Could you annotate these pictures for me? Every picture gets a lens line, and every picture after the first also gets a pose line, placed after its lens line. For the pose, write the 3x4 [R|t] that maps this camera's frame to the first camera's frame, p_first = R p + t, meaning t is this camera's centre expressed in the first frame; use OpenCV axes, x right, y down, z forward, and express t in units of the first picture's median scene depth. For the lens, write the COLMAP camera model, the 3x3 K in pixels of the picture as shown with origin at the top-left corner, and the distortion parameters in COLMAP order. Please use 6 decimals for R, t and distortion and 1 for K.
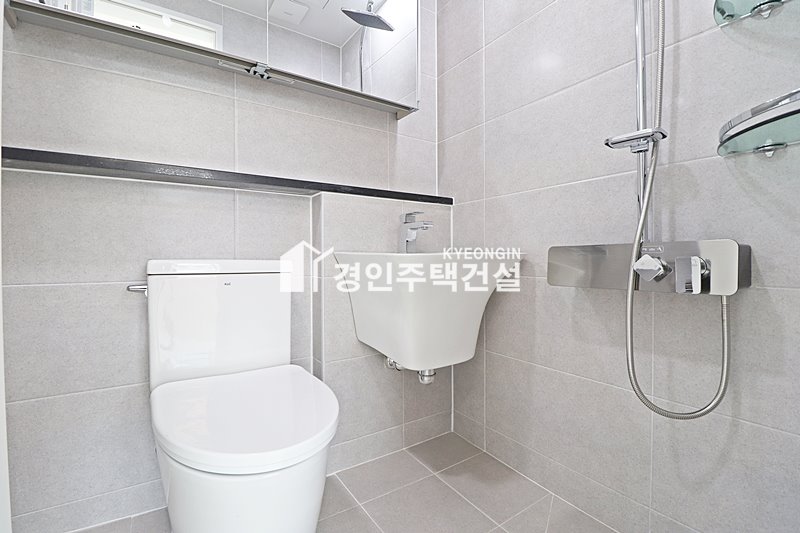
lens RADIAL K [[368.9, 0, 403.8], [0, 368.9, 260.0], [0, 0, 1]] dist [-0.001857, -0.012229]
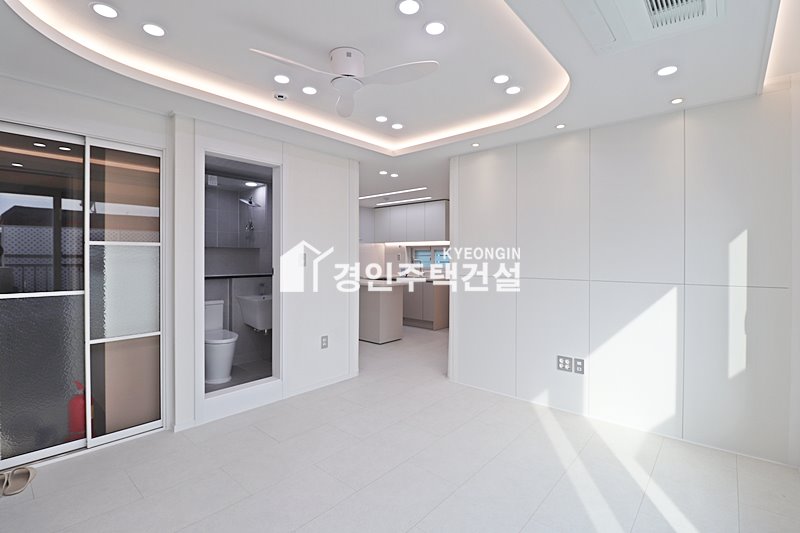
lens RADIAL K [[368.9, 0, 403.8], [0, 368.9, 260.0], [0, 0, 1]] dist [-0.001857, -0.012229]
pose [[0.969569, 0.005802, 0.244751, 0.557744], [-0.006677, 0.999974, 0.002742, -0.460018], [-0.244728, -0.004293, 0.969582, -3.152661]]
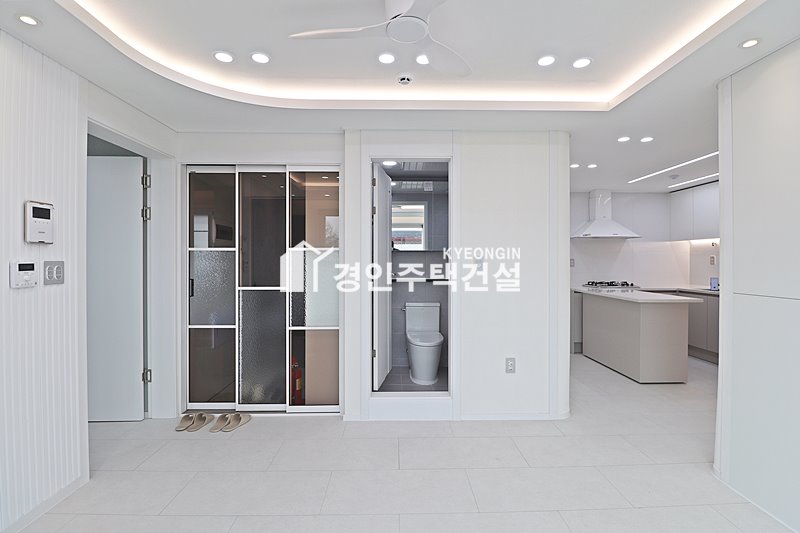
lens RADIAL K [[368.9, 0, 403.8], [0, 368.9, 260.0], [0, 0, 1]] dist [-0.001857, -0.012229]
pose [[0.835613, 0.005119, -0.549295, 1.522335], [-0.006879, 0.999976, -0.001146, -0.463938], [0.549276, 0.004736, 0.835628, -2.414900]]
